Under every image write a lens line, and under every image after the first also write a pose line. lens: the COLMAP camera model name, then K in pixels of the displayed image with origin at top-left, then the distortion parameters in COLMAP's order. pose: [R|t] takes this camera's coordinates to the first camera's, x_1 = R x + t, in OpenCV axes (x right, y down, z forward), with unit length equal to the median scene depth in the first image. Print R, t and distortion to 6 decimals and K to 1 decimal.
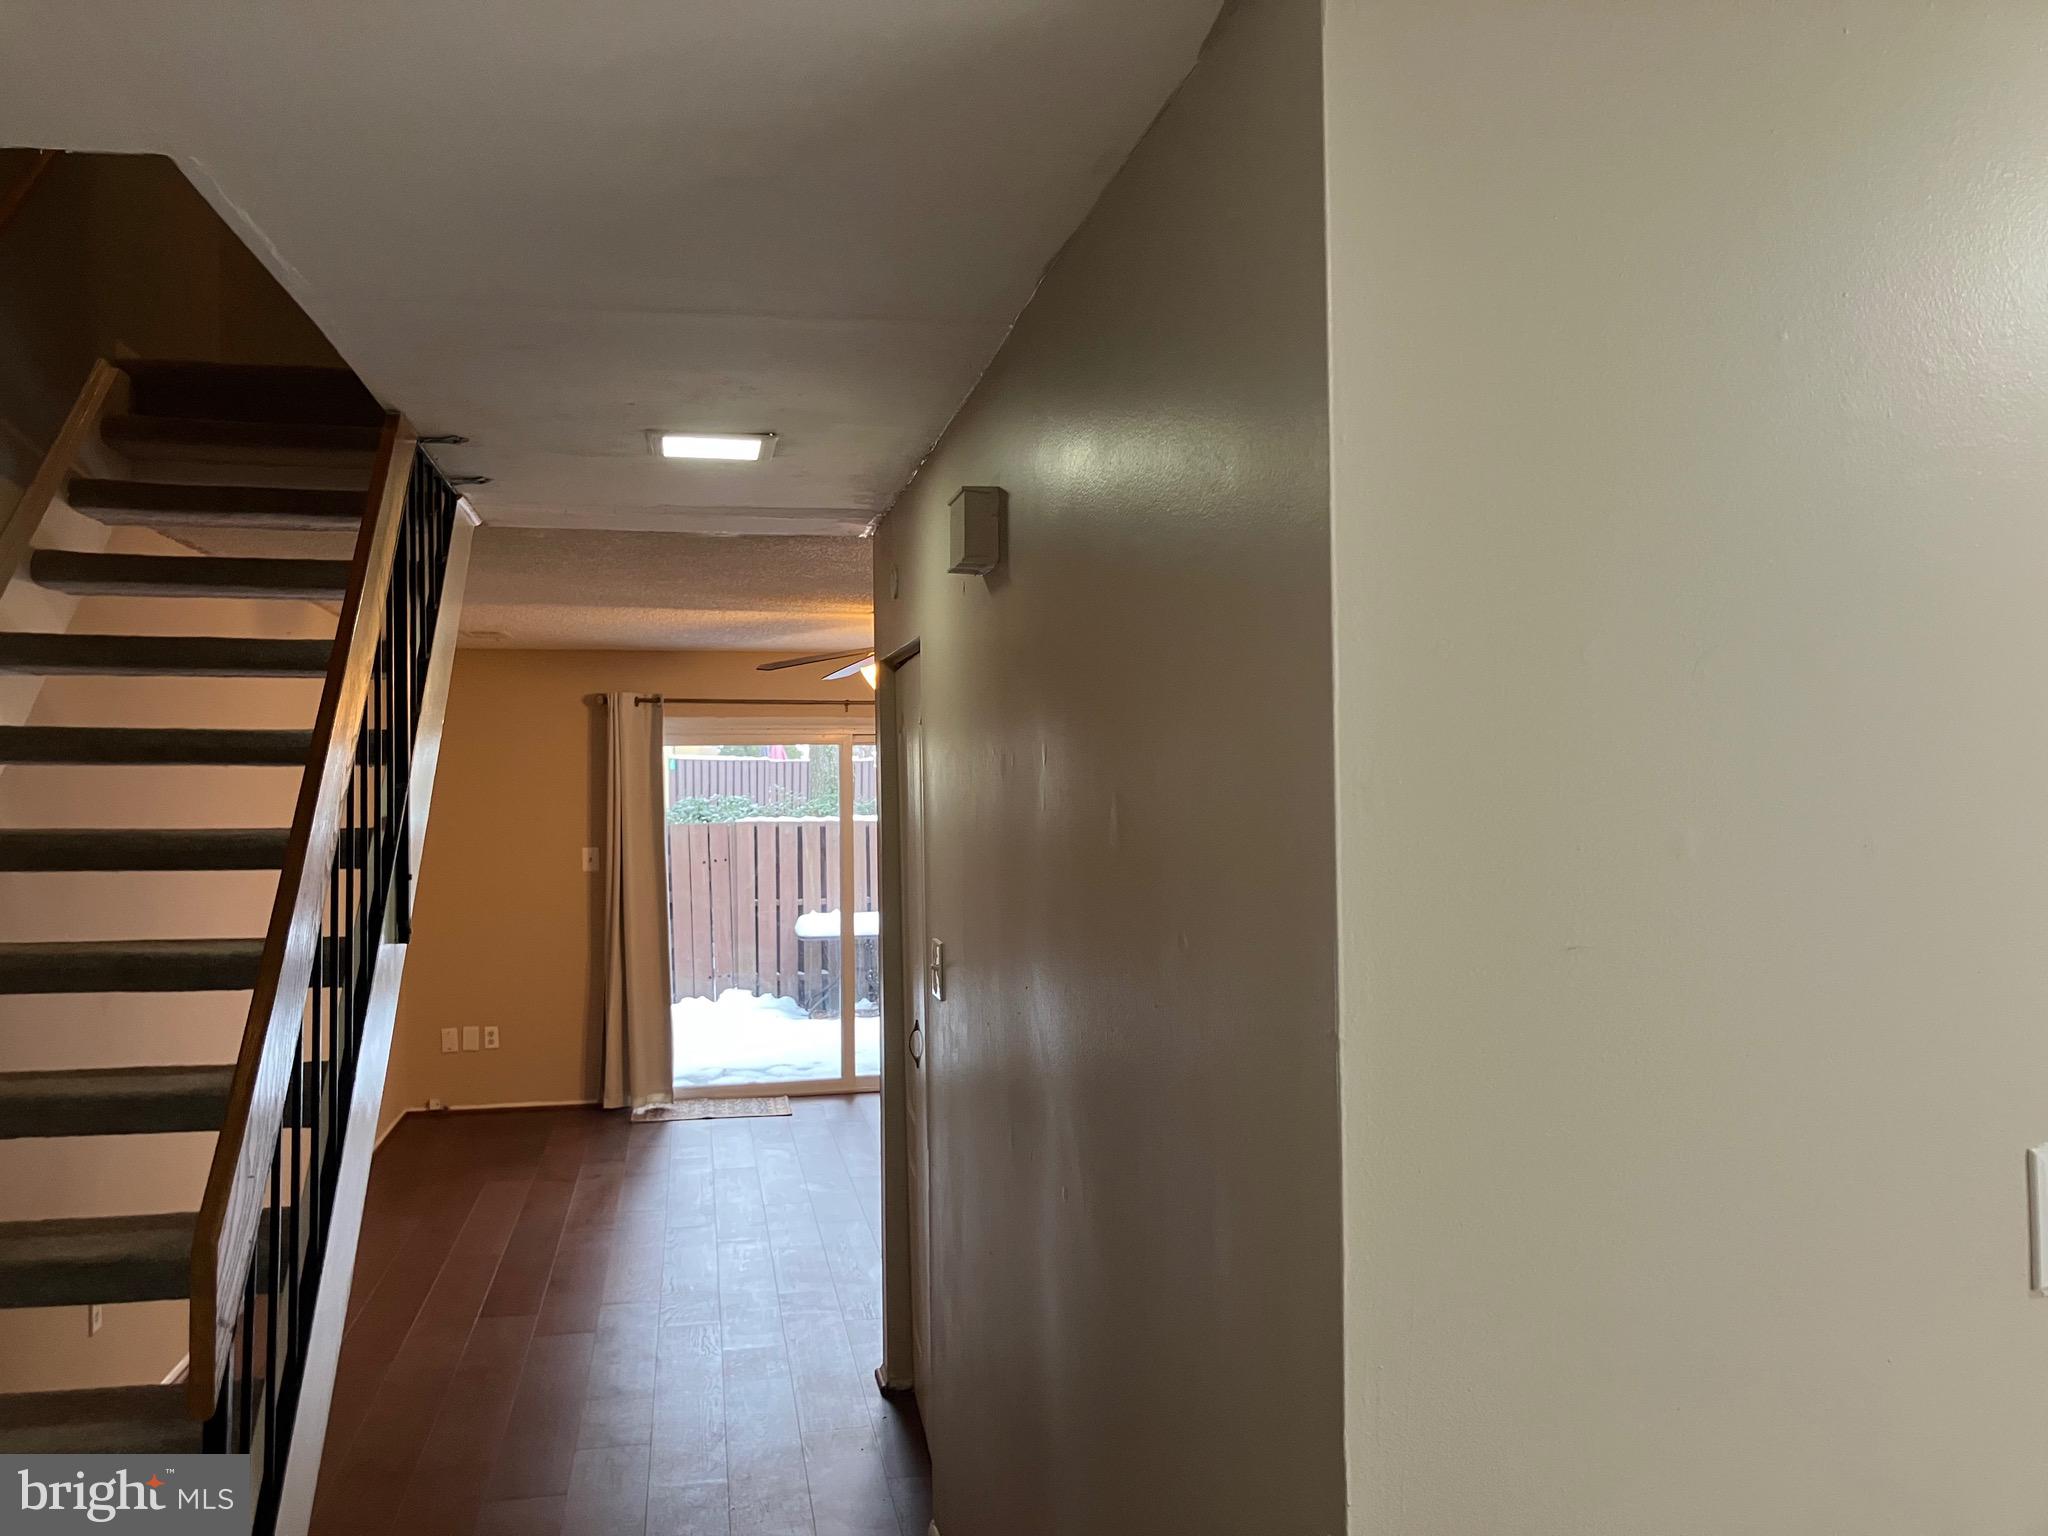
lens RADIAL K [[1680.4, 0, 1023.7], [0, 1680.4, 764.8], [0, 0, 1]] dist [0.076349, -0.001446]
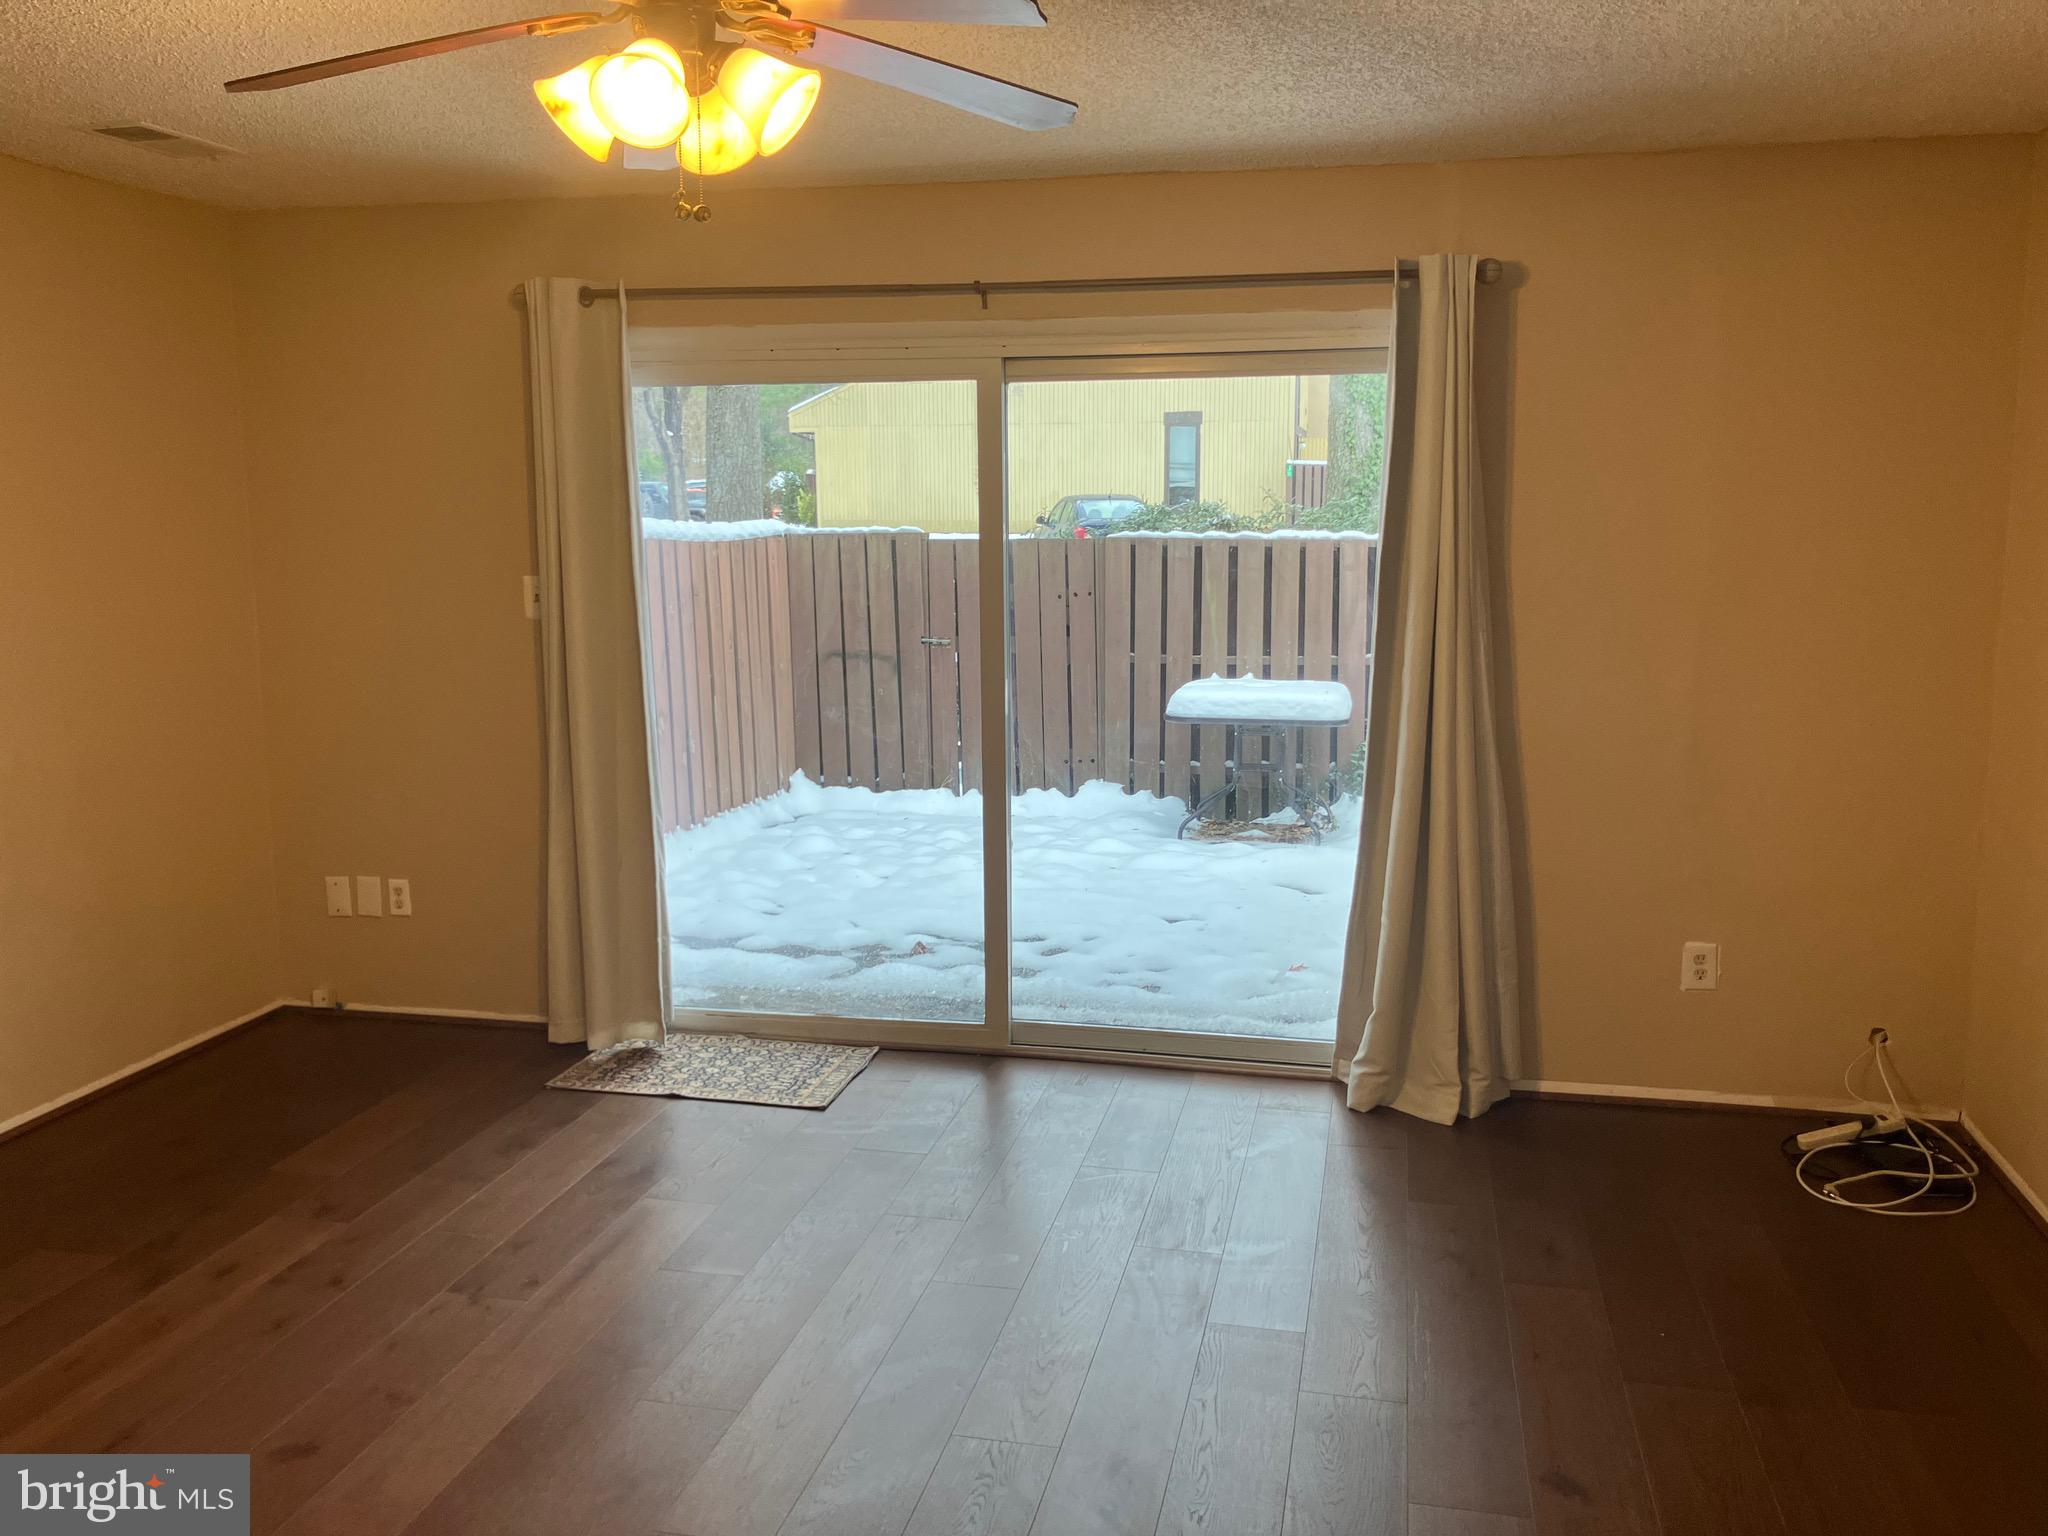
lens RADIAL K [[1680.4, 0, 1028.5], [0, 1680.4, 775.9], [0, 0, 1]] dist [0.076349, -0.001446]
pose [[0.916857, 0.069389, -0.393138, 0.073890], [-0.000317, 0.984905, 0.173097, 0.011399], [0.399215, -0.158580, 0.903039, 0.365112]]
